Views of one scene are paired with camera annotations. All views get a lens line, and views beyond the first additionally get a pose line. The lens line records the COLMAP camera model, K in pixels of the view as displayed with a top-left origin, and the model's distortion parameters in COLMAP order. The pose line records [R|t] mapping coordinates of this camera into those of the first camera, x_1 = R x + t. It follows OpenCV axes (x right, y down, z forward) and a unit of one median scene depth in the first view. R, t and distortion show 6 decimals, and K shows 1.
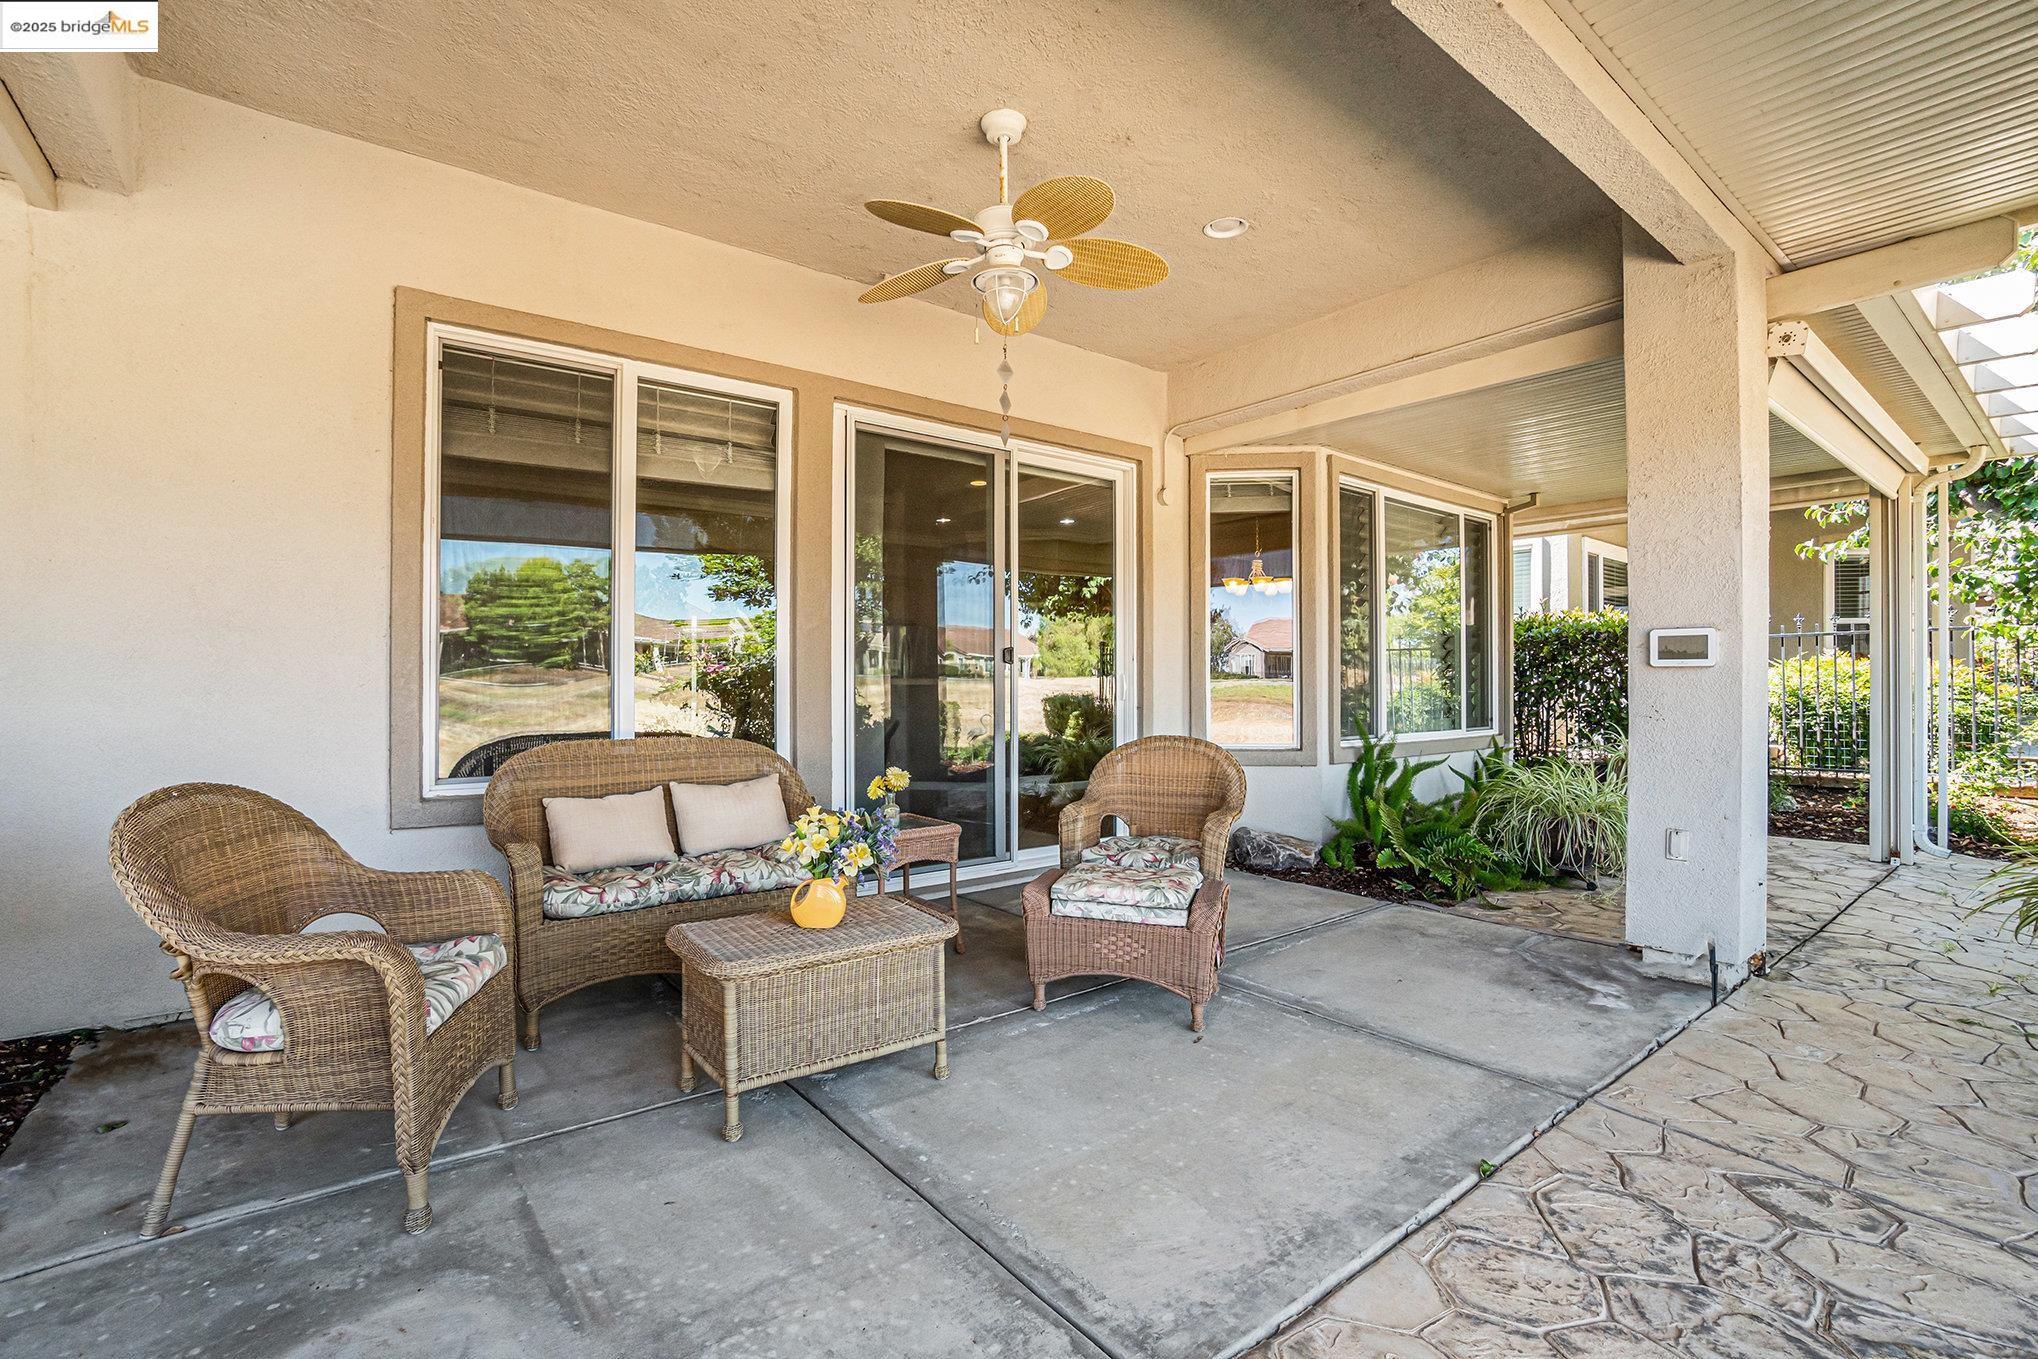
lens RADIAL K [[919.6, 0, 998.6], [0, 919.6, 672.2], [0, 0, 1]] dist [-0.065887, 0.025179]
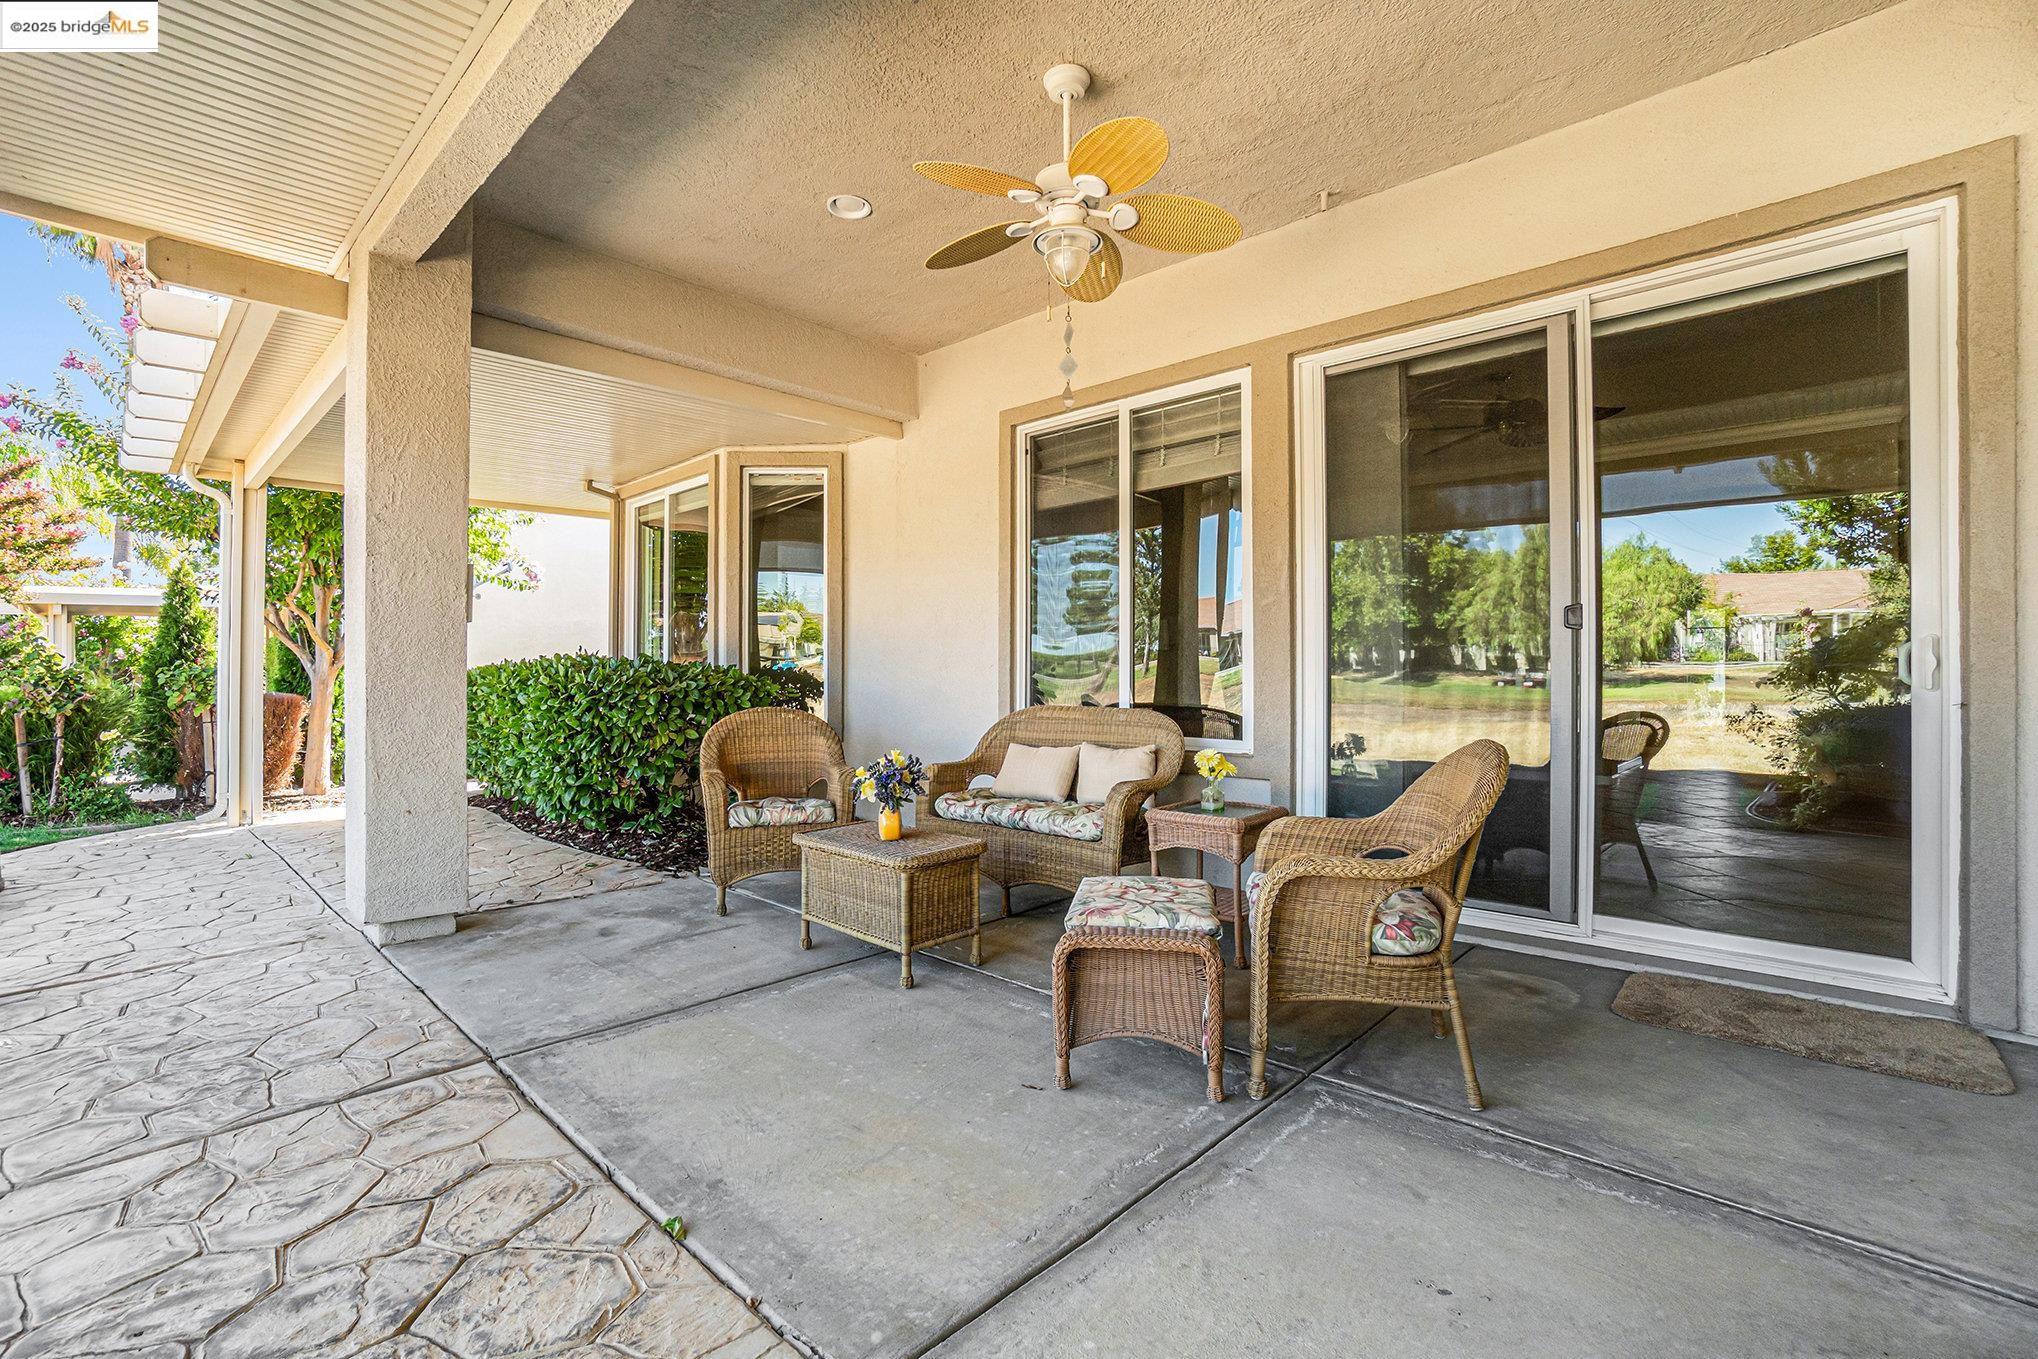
lens RADIAL K [[909.9, 0, 1001.1], [0, 909.9, 674.3], [0, 0, 1]] dist [-0.067533, 0.023991]
pose [[0.148192, -0.000391, -0.988959, 0.908673], [0.010116, 0.999948, 0.001121, 0.027656], [0.988907, -0.010170, 0.148188, 0.764382]]
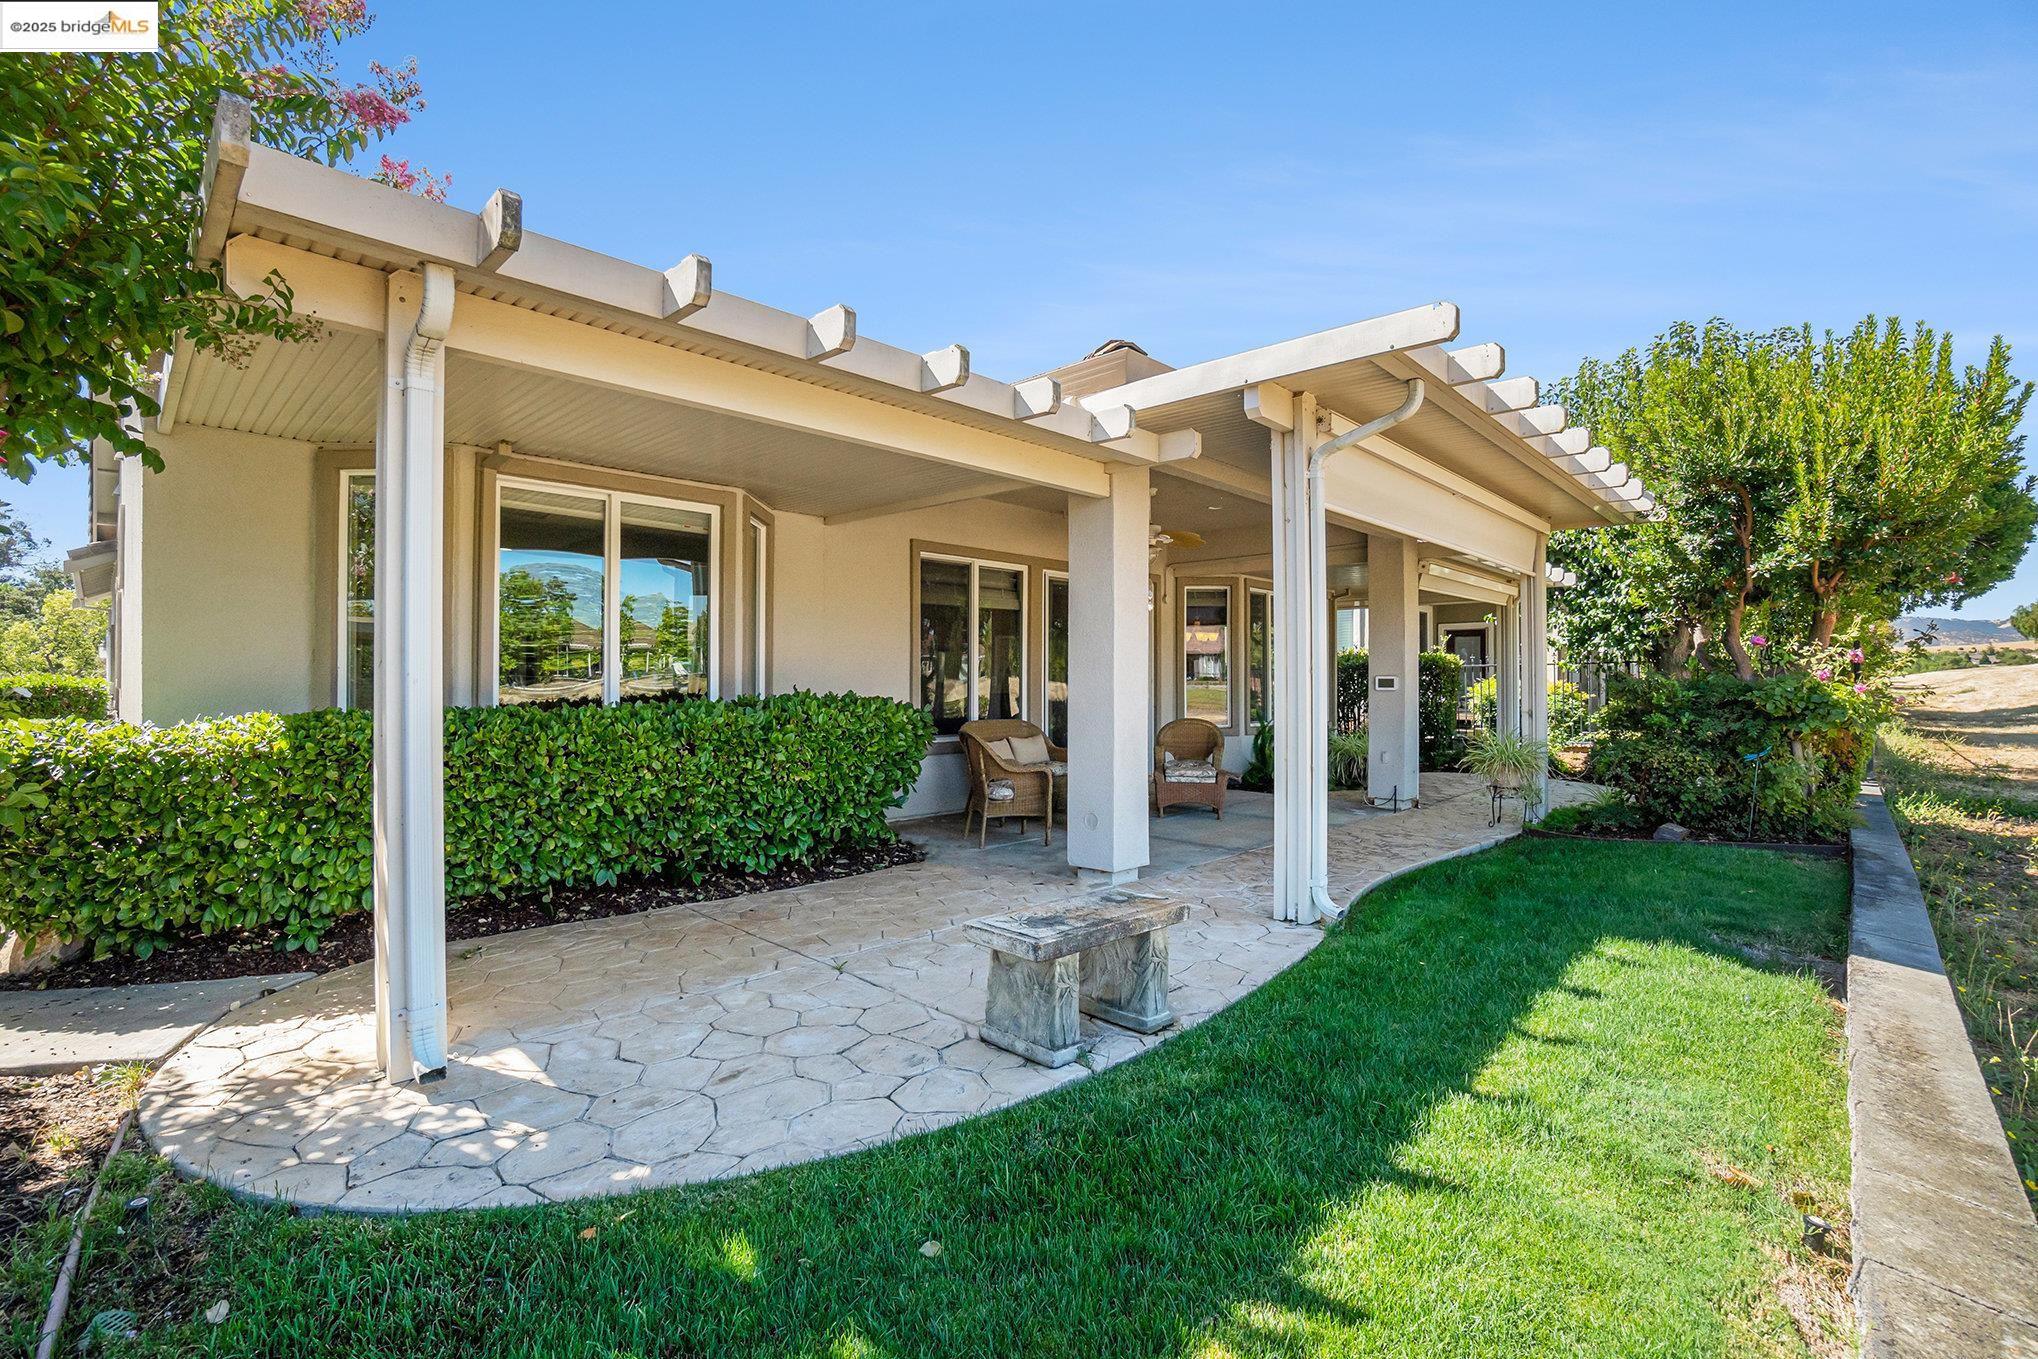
lens RADIAL K [[909.9, 0, 1001.1], [0, 909.9, 674.3], [0, 0, 1]] dist [-0.067533, 0.023991]
pose [[0.990124, 0.004470, 0.140121, -0.786434], [-0.004816, 0.999986, 0.002129, -0.058434], [-0.140110, -0.002783, 0.990132, -1.567369]]
